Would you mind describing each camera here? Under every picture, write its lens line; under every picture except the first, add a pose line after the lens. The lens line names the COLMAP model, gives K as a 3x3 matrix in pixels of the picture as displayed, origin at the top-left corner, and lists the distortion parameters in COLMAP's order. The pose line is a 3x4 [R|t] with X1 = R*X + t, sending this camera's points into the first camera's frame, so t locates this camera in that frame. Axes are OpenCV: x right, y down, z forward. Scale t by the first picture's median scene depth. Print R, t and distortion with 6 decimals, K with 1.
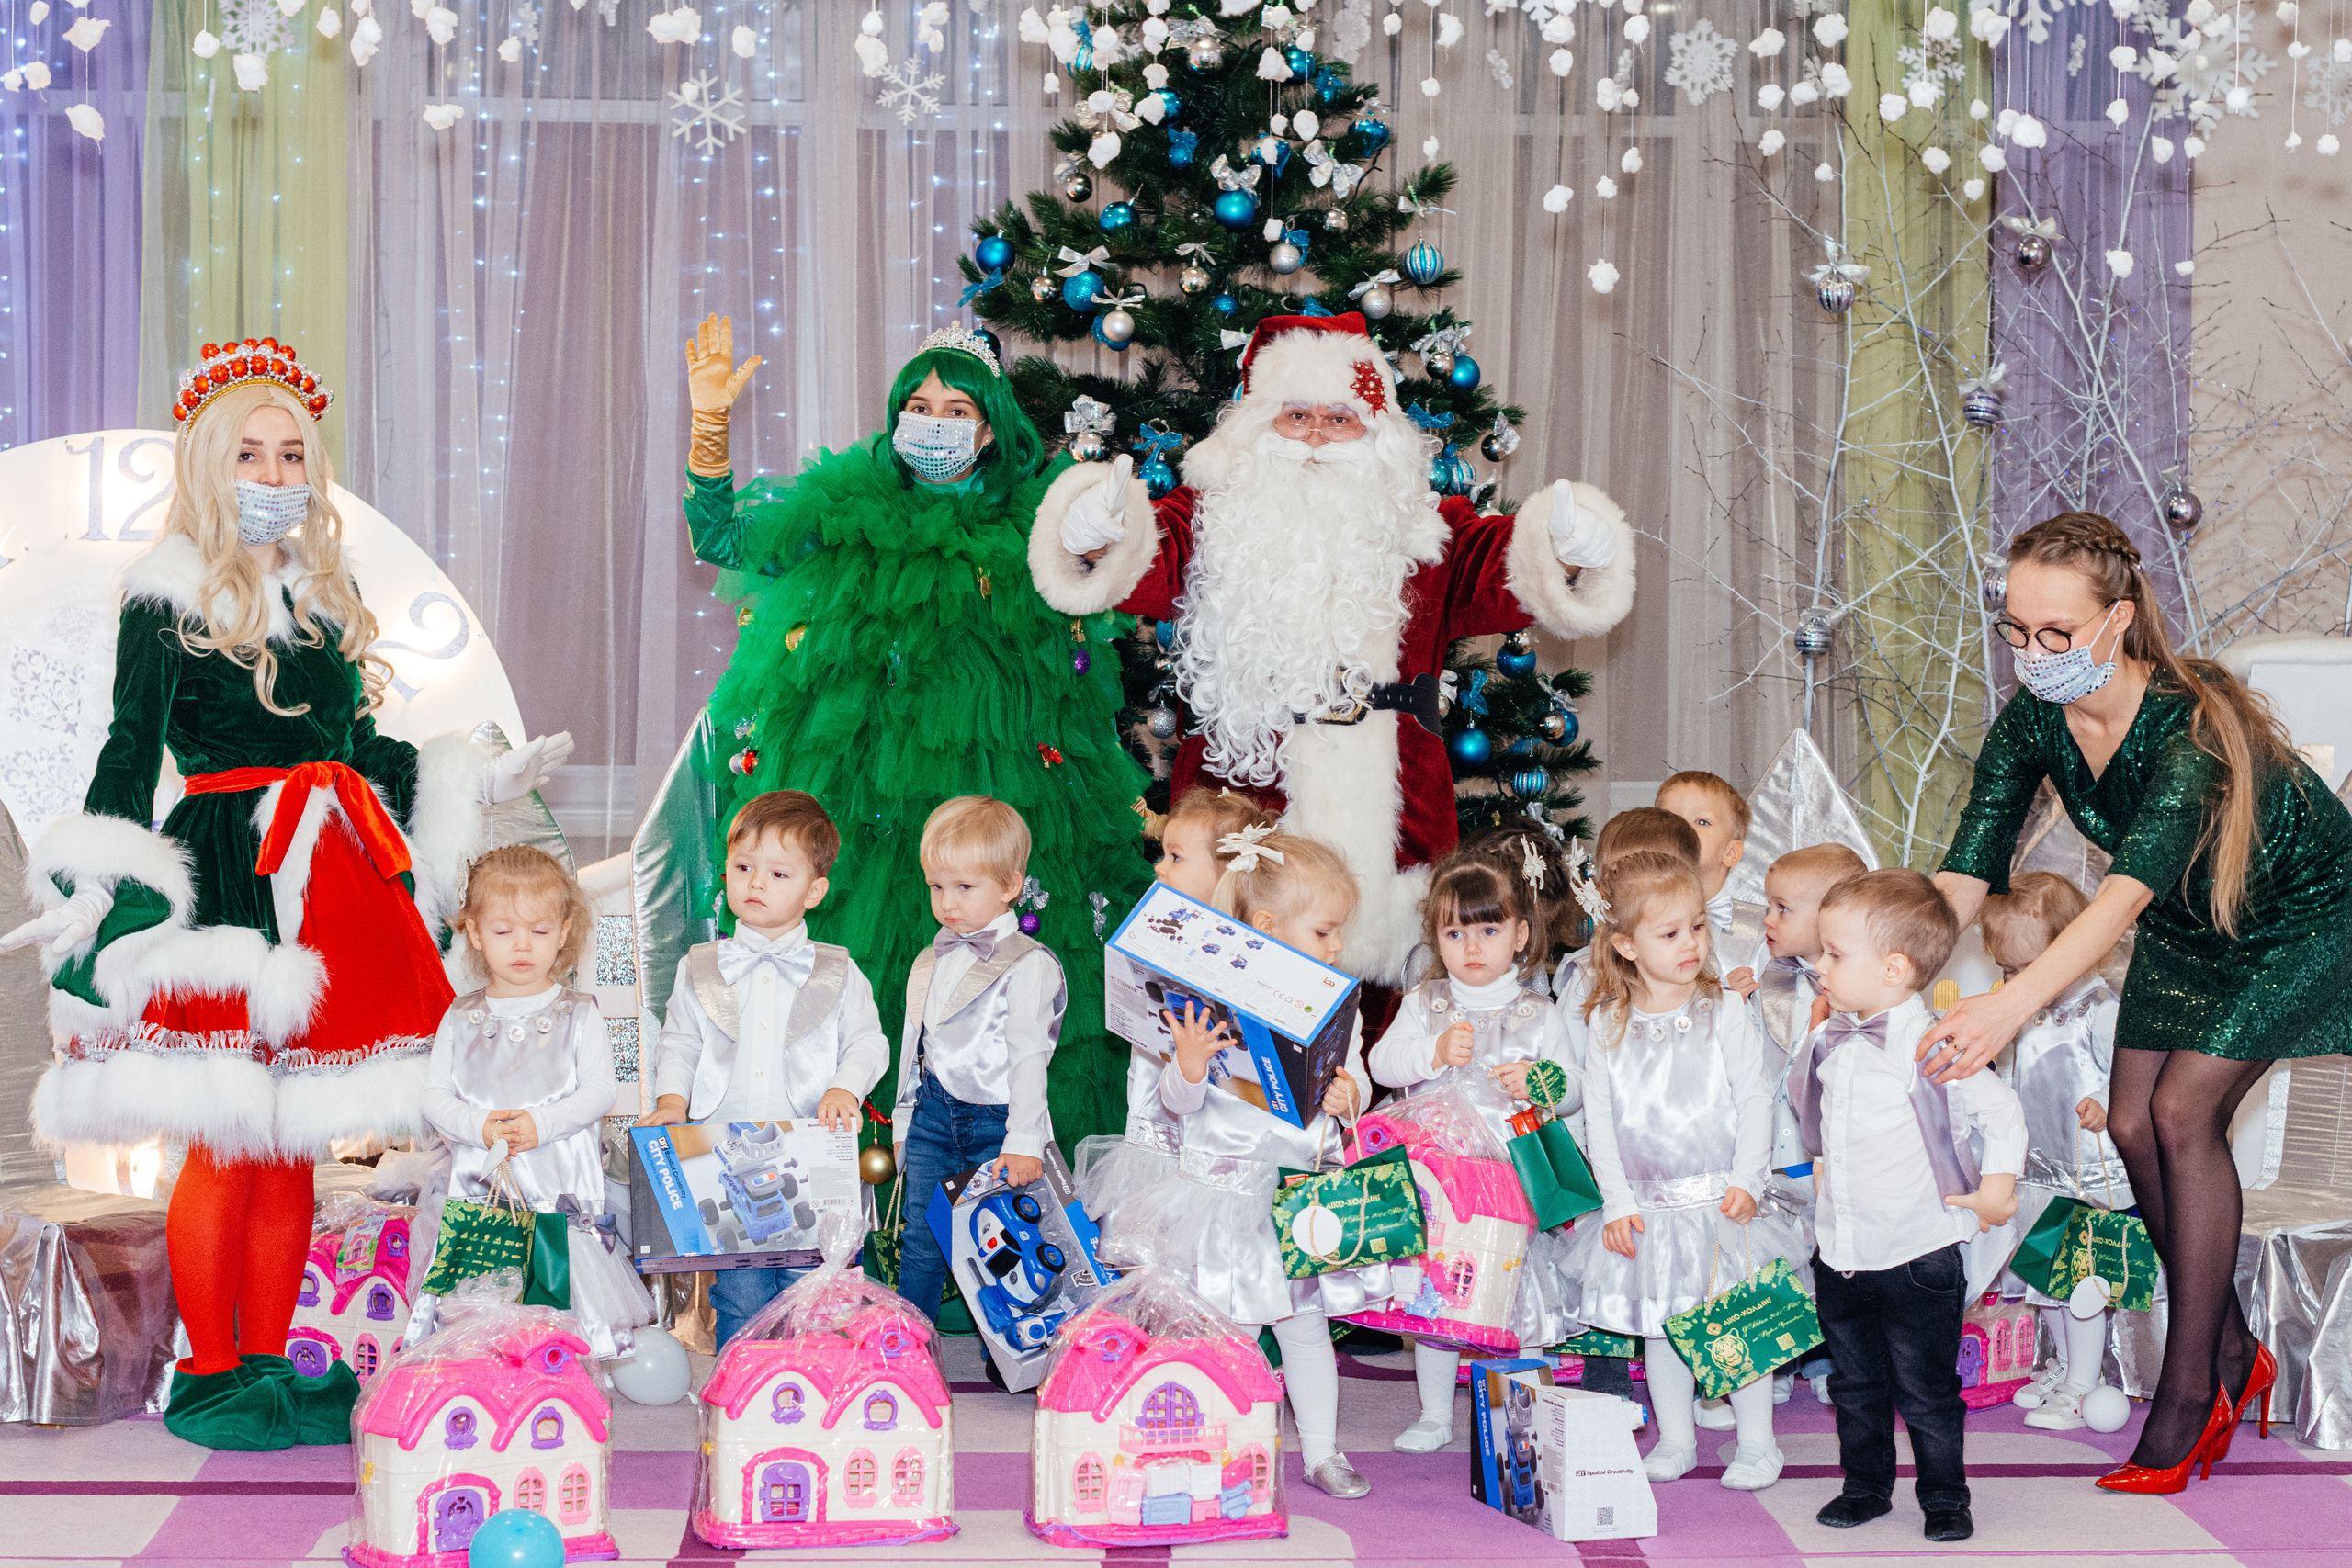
lens RADIAL K [[5133.4, 0, 1172.3], [0, 5133.4, 777.9], [0, 0, 1]] dist [-0.025347, 0.000000]
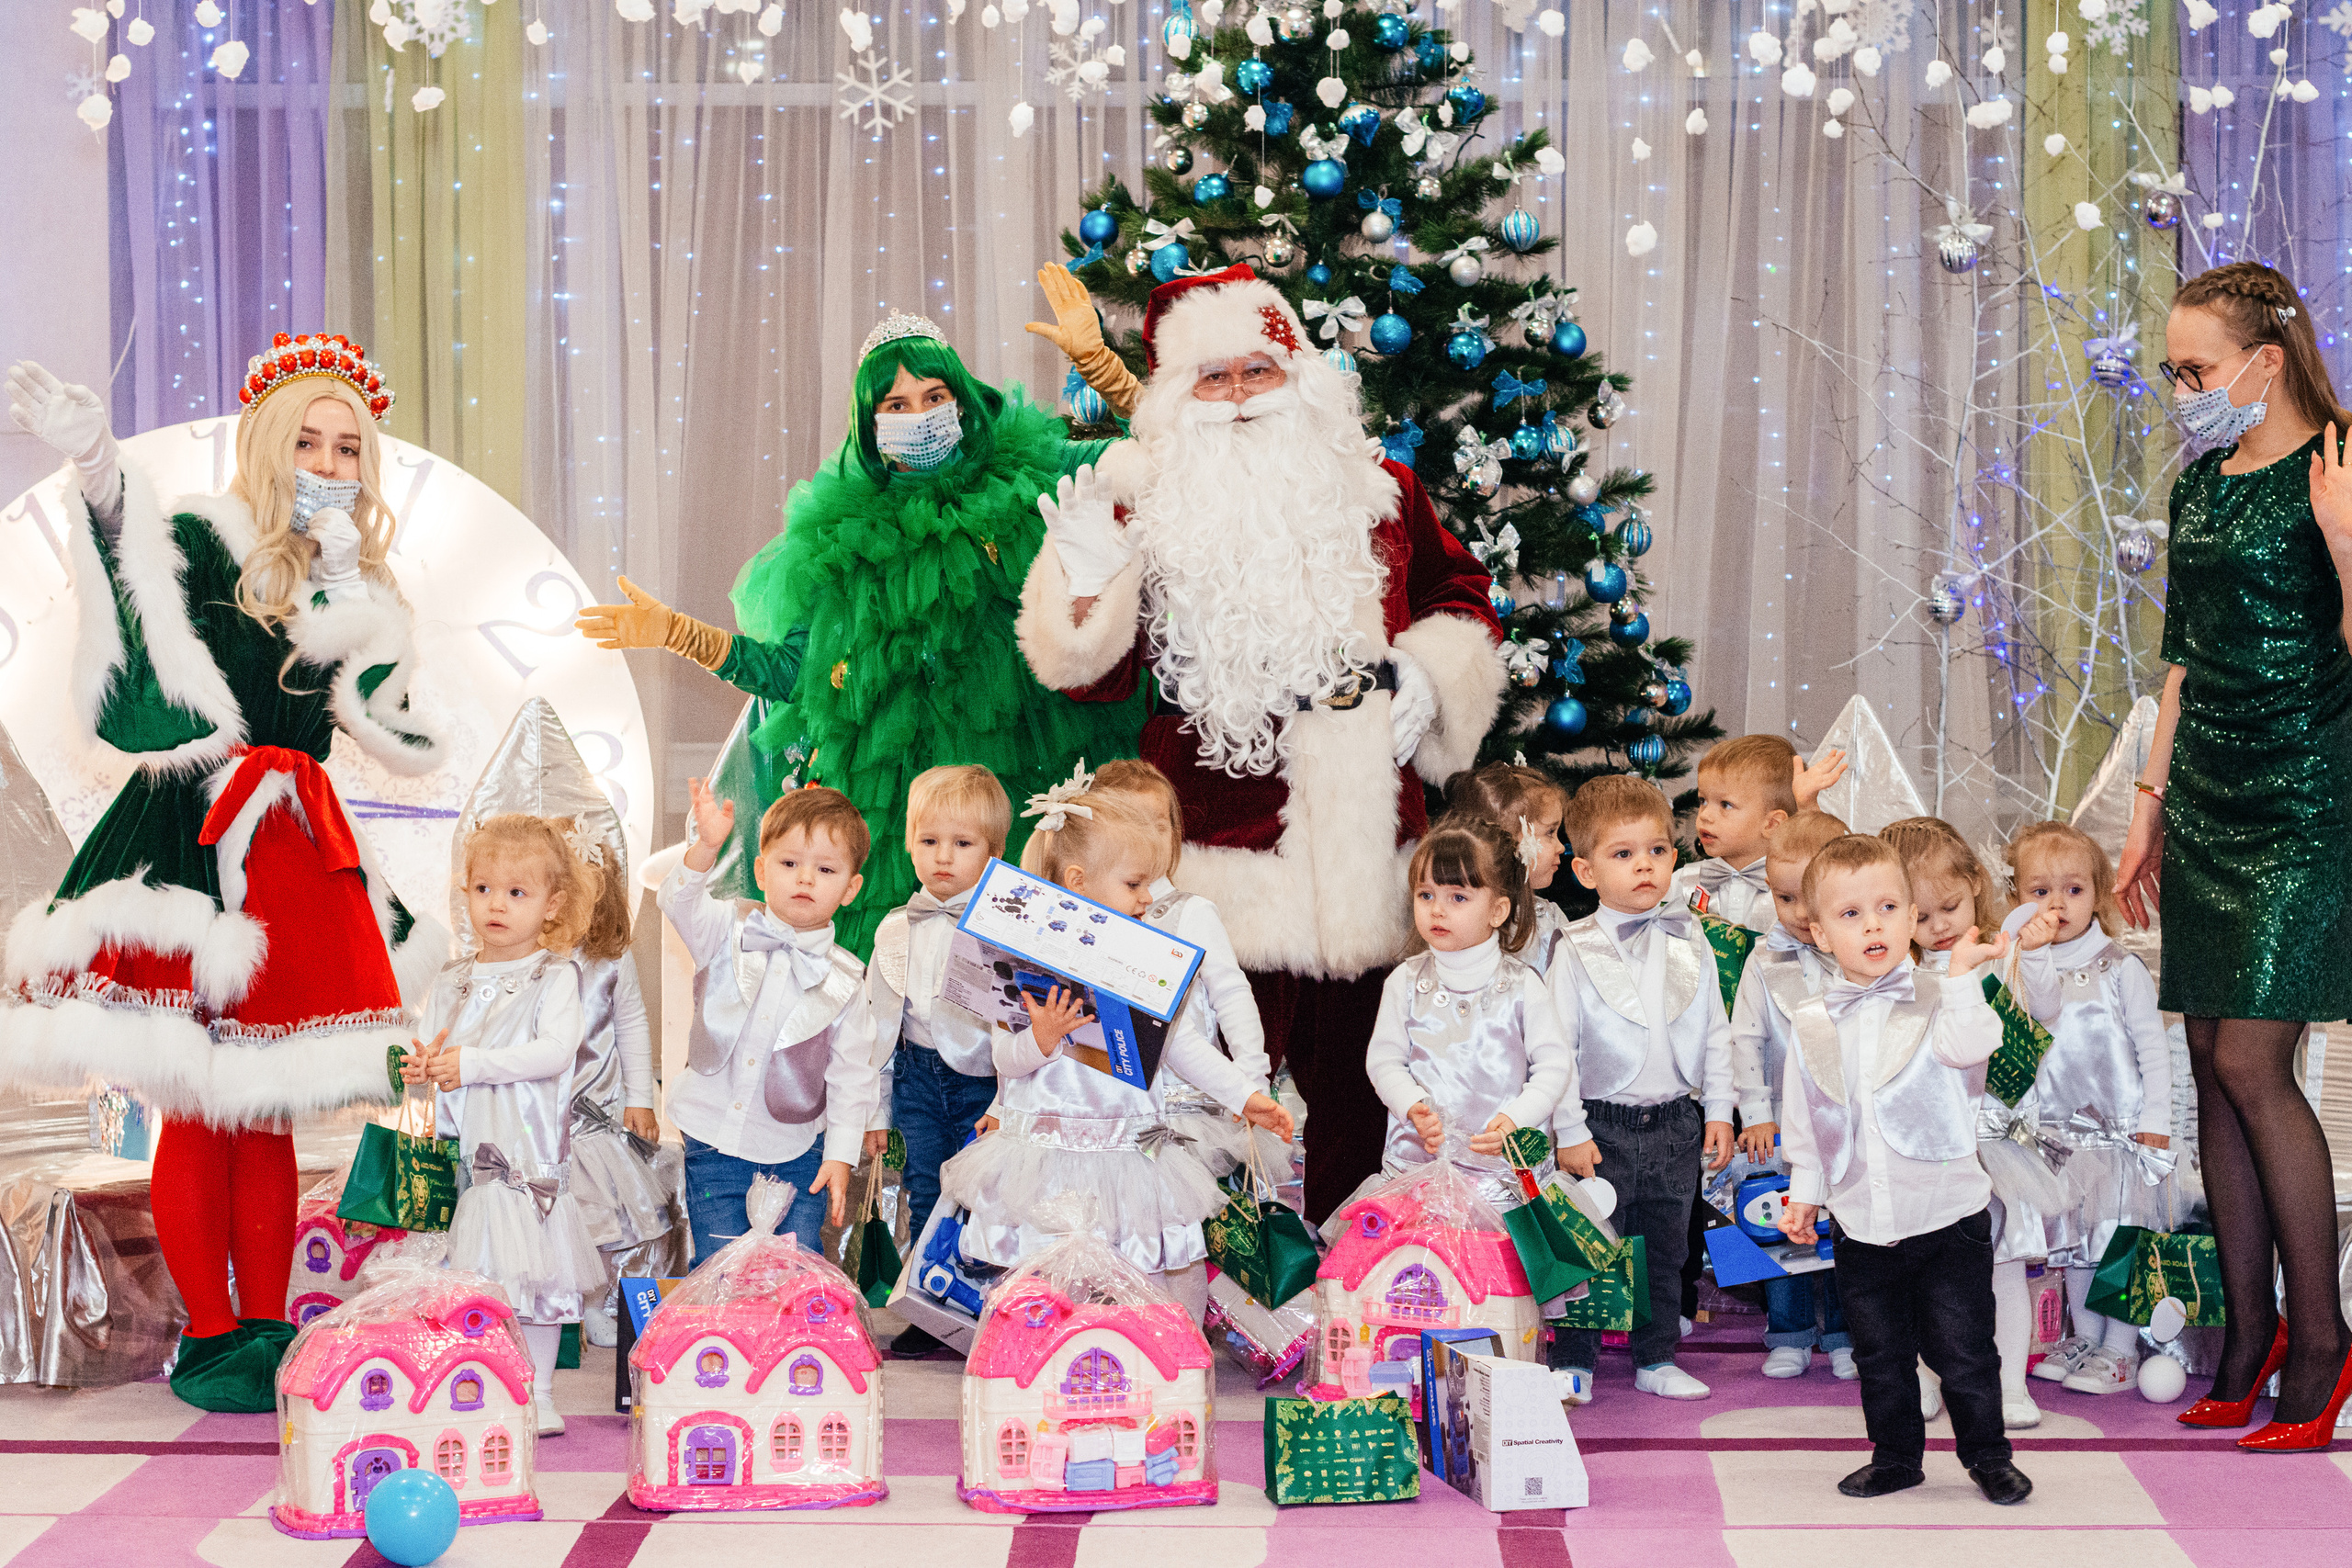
lens RADIAL K [[5133.4, 0, 1179.2], [0, 5133.4, 799.3], [0, 0, 1]] dist [-0.025347, 0.000000]
pose [[0.994745, -0.005922, -0.102208, 0.102884], [0.006685, 0.999952, 0.007129, 0.002996], [0.102161, -0.007775, 0.994738, 0.004972]]
